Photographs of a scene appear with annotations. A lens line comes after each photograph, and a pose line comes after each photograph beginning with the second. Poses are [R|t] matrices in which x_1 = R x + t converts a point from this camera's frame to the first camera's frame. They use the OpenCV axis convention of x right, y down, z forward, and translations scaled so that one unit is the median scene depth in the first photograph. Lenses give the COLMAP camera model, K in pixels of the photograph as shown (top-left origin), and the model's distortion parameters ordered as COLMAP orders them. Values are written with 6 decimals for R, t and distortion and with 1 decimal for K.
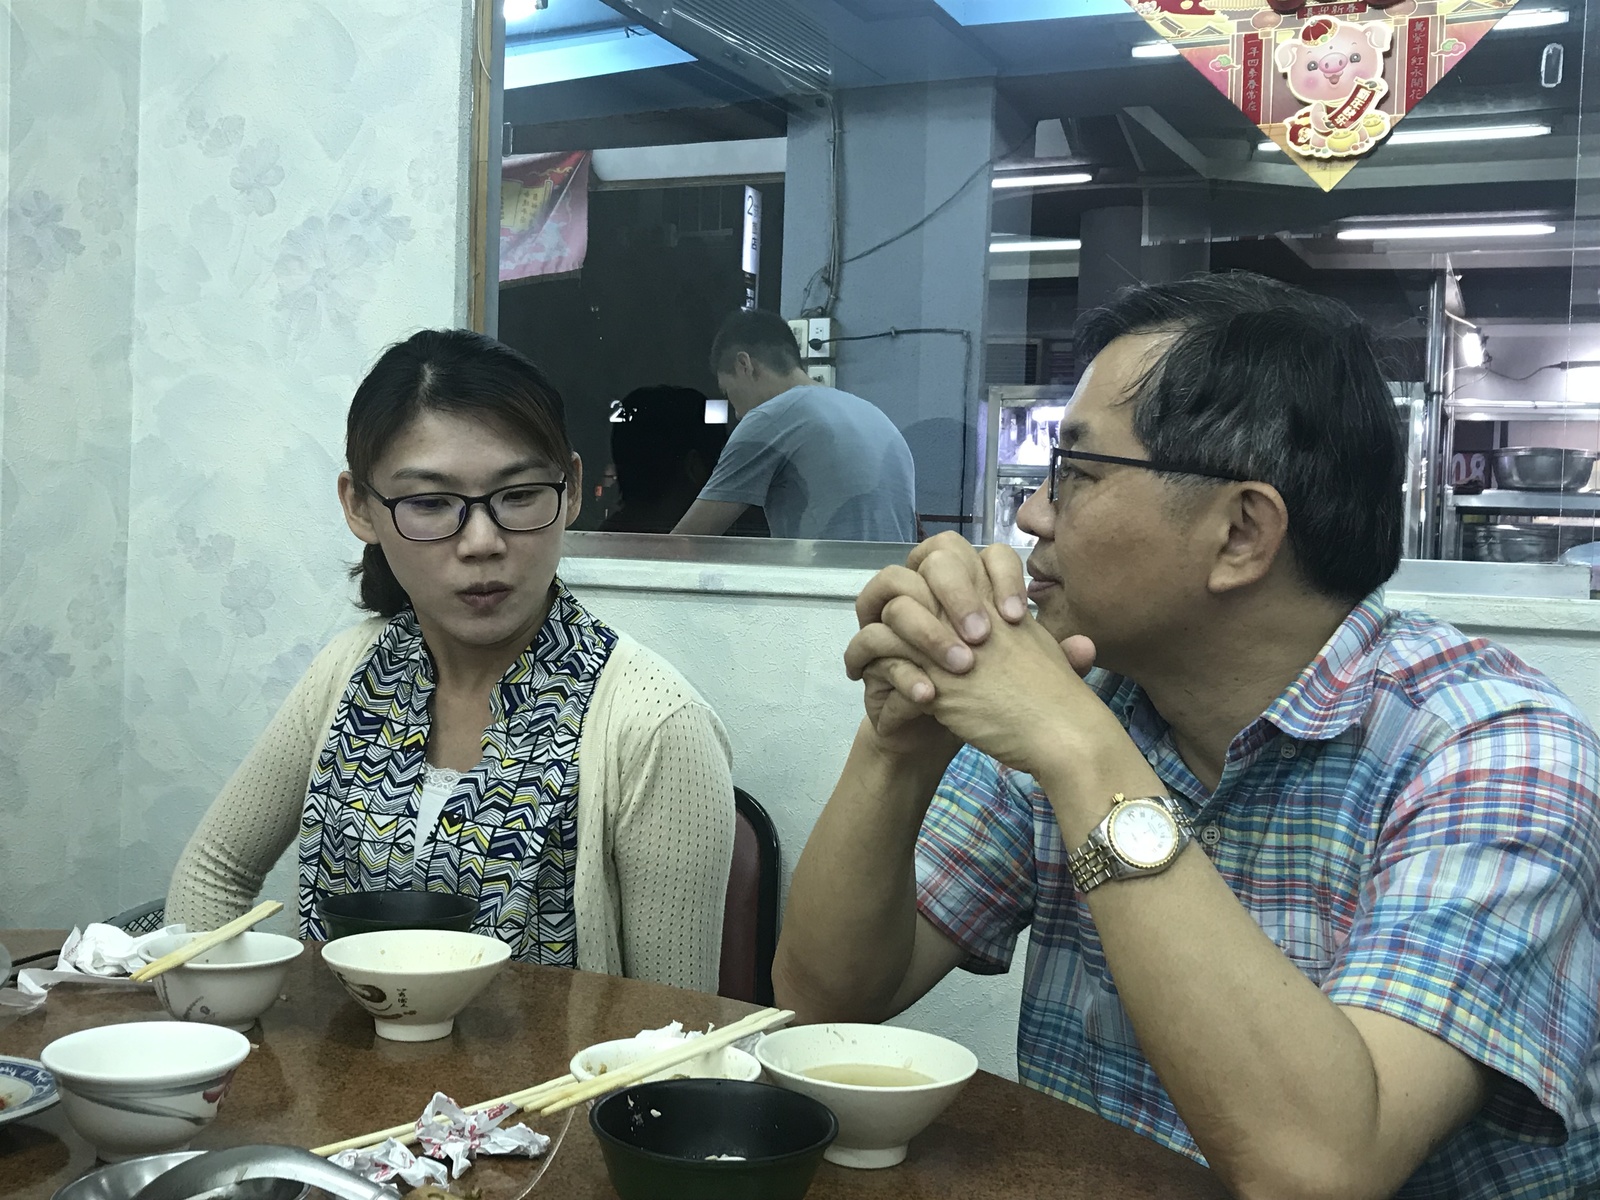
lens RADIAL K [[1731.7, 0, 813.4], [0, 1731.7, 593.6], [0, 0, 1]] dist [0.013771, 0.000000]
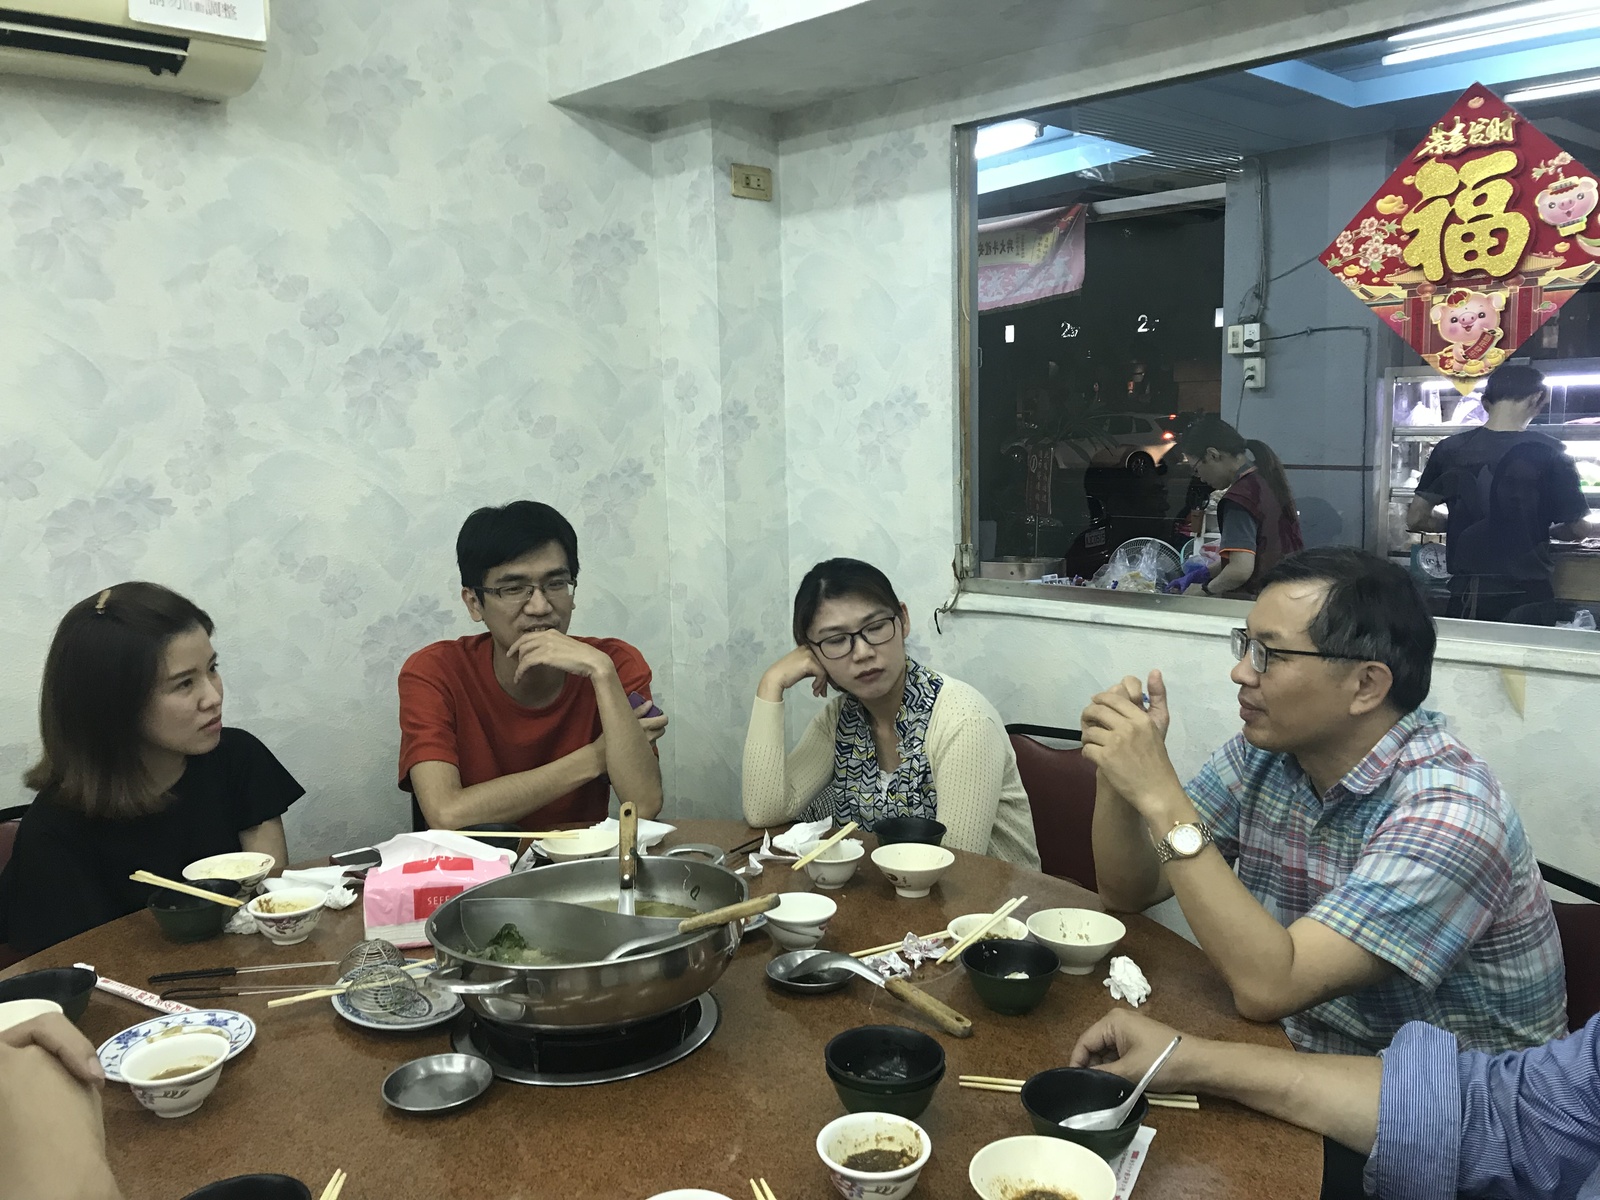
lens RADIAL K [[1307.9, 0, 798.2], [0, 1307.9, 595.7], [0, 0, 1]] dist [0.027554, -0.003649]
pose [[0.929081, -0.009541, -0.369754, 0.131092], [0.047292, 0.994526, 0.093169, -0.146757], [0.366841, -0.104048, 0.924447, -0.289378]]
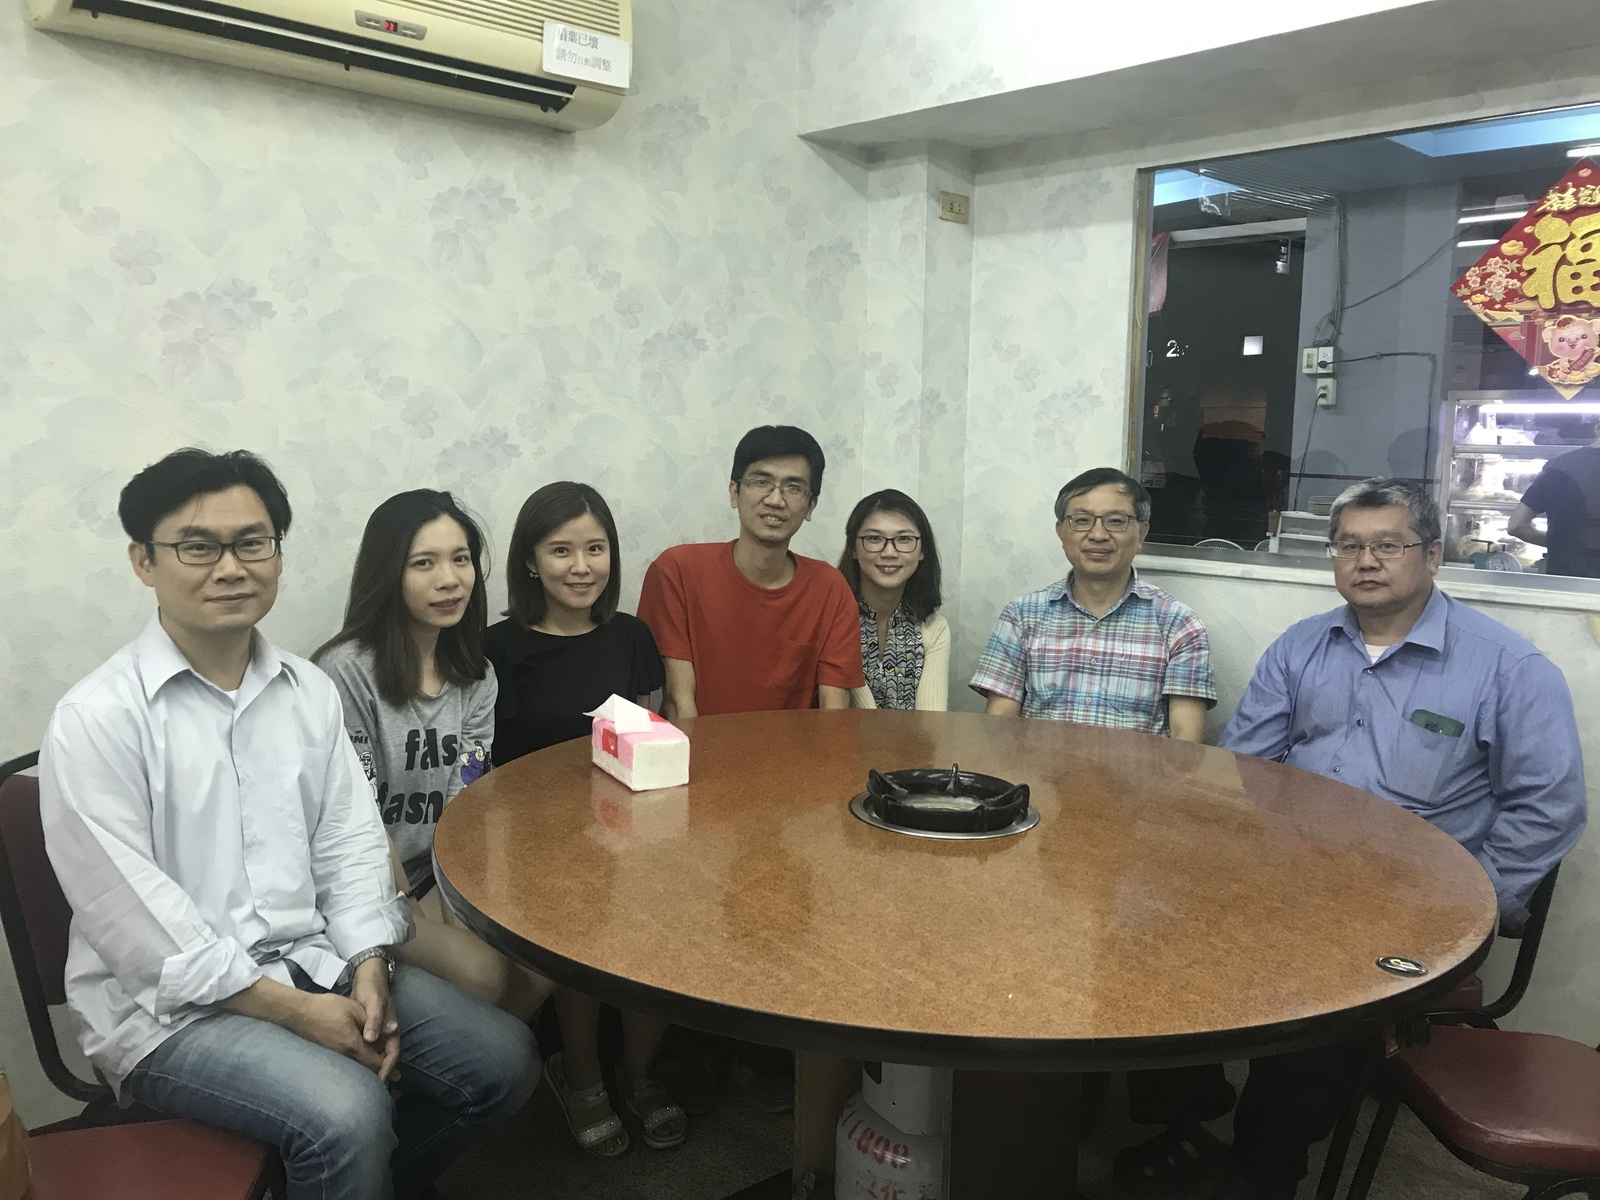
lens RADIAL K [[1307.9, 0, 804.8], [0, 1307.9, 592.3], [0, 0, 1]] dist [0.027554, -0.003649]
pose [[0.927938, 0.023210, -0.372012, 0.033134], [0.007740, 0.996644, 0.081487, -0.106304], [0.372655, -0.078494, 0.924644, -0.619744]]
